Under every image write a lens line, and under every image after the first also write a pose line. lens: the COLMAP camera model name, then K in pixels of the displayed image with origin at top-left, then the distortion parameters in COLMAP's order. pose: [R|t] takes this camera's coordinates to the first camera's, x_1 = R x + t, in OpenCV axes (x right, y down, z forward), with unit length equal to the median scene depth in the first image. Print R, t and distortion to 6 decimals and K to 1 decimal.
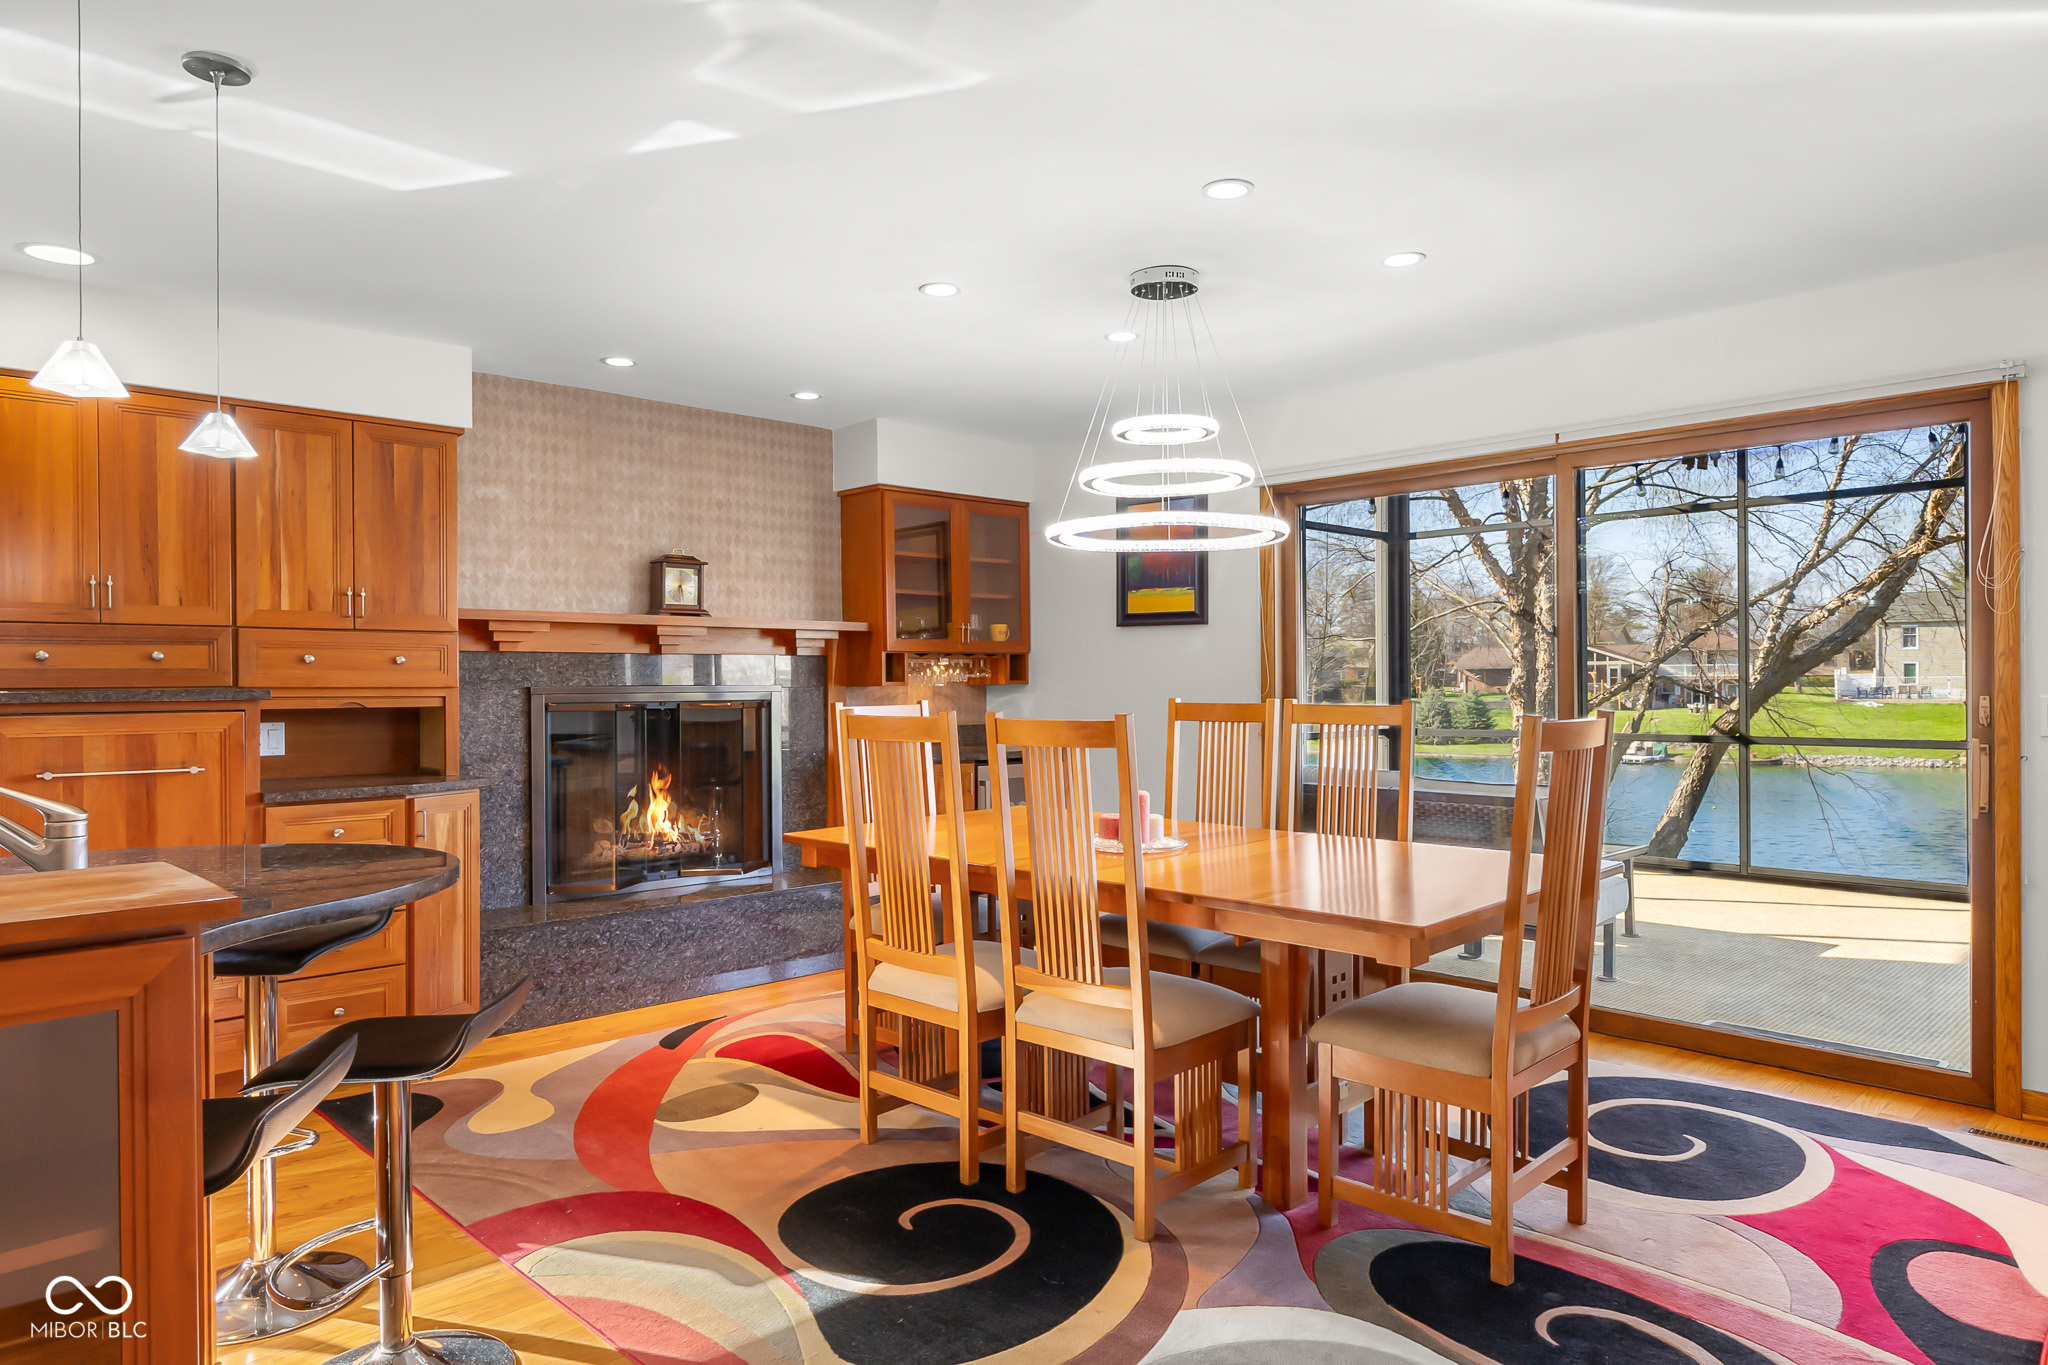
lens RADIAL K [[1265.2, 0, 1028.3], [0, 1265.2, 672.7], [0, 0, 1]] dist [0.004562, -0.005402]
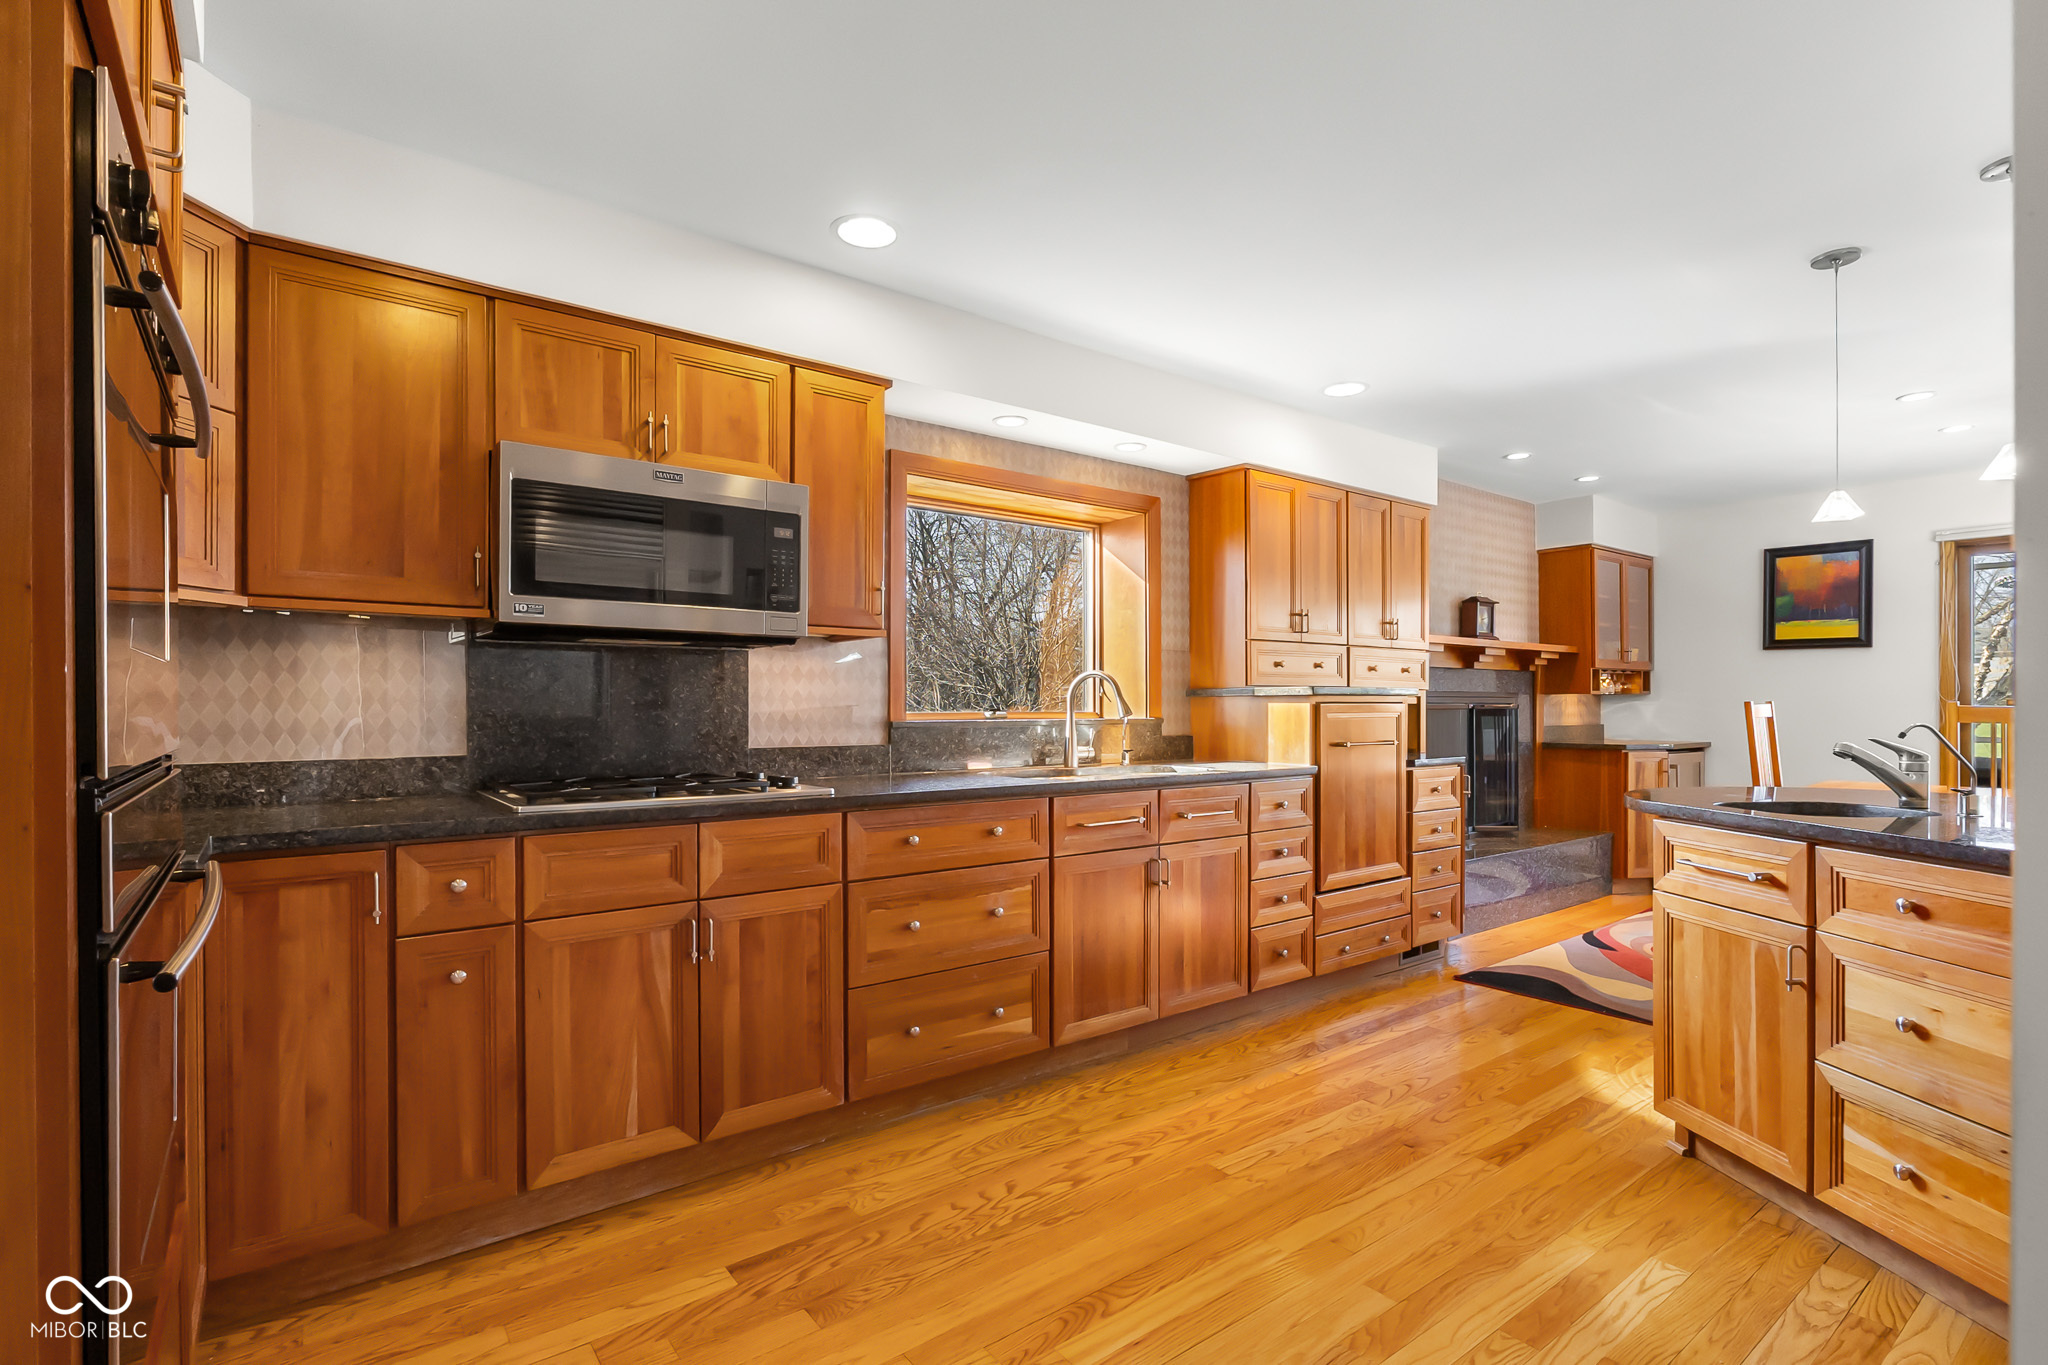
lens RADIAL K [[966.1, 0, 1022.3], [0, 966.1, 699.7], [0, 0, 1]] dist [0.003050, 0.000478]
pose [[0.990751, 0.008556, -0.135424, -0.810777], [-0.007131, 0.999914, 0.011003, 0.014094], [0.135507, -0.009935, 0.990727, -0.140899]]
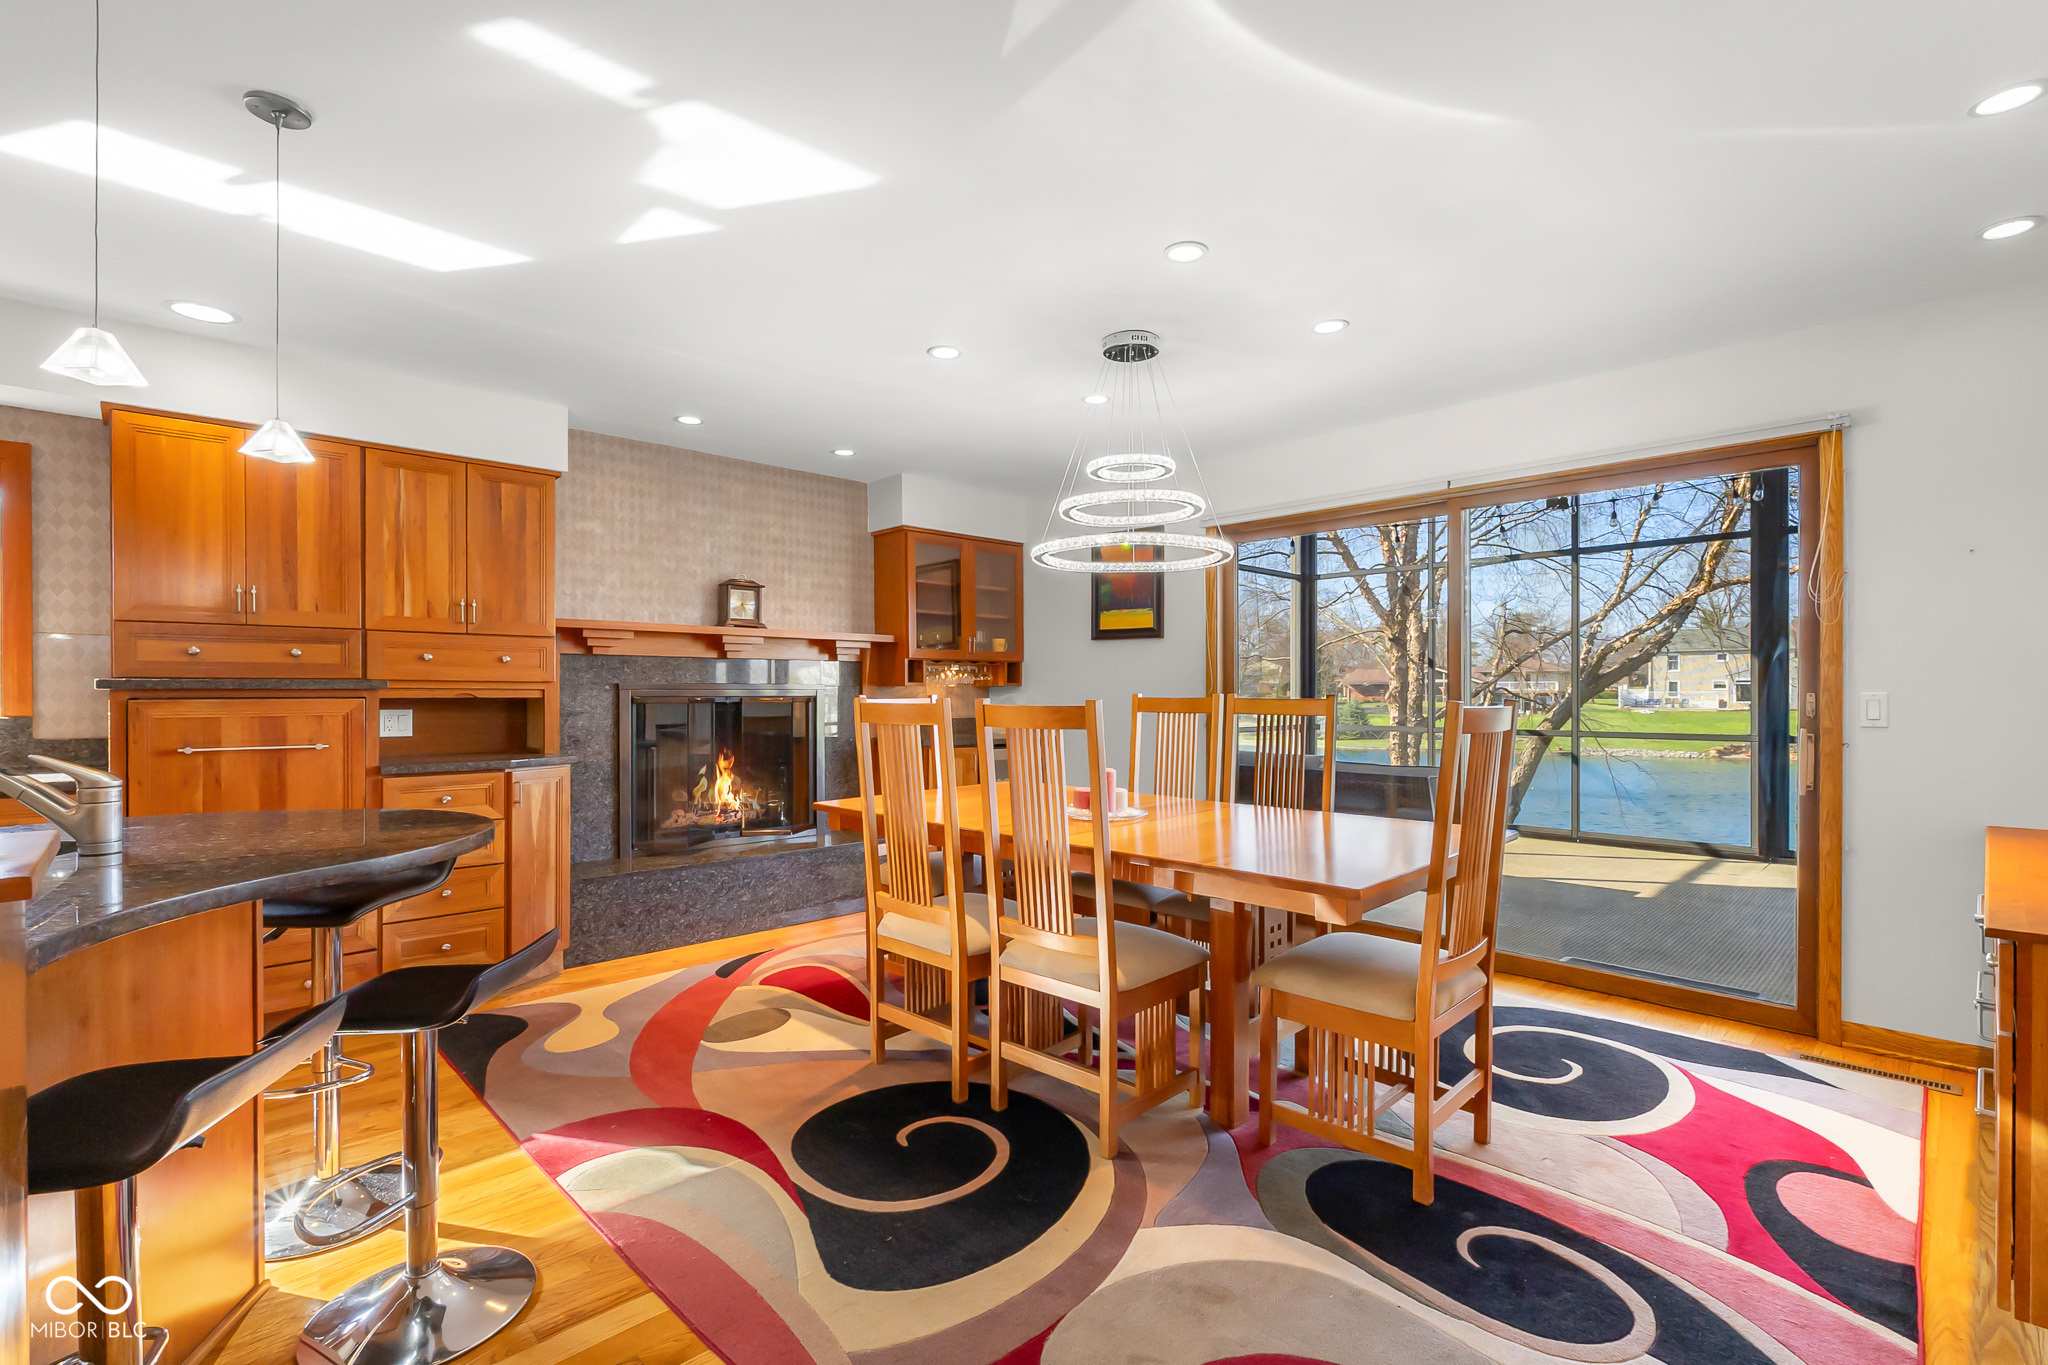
lens RADIAL K [[924.6, 0, 1029.4], [0, 924.6, 687.5], [0, 0, 1]] dist [-0.002083, 0.001309]
pose [[0.999984, 0.005566, 0.000218, 0.011669], [-0.005566, 0.999982, 0.002410, 0.013241], [-0.000205, -0.002411, 0.999997, 0.109607]]
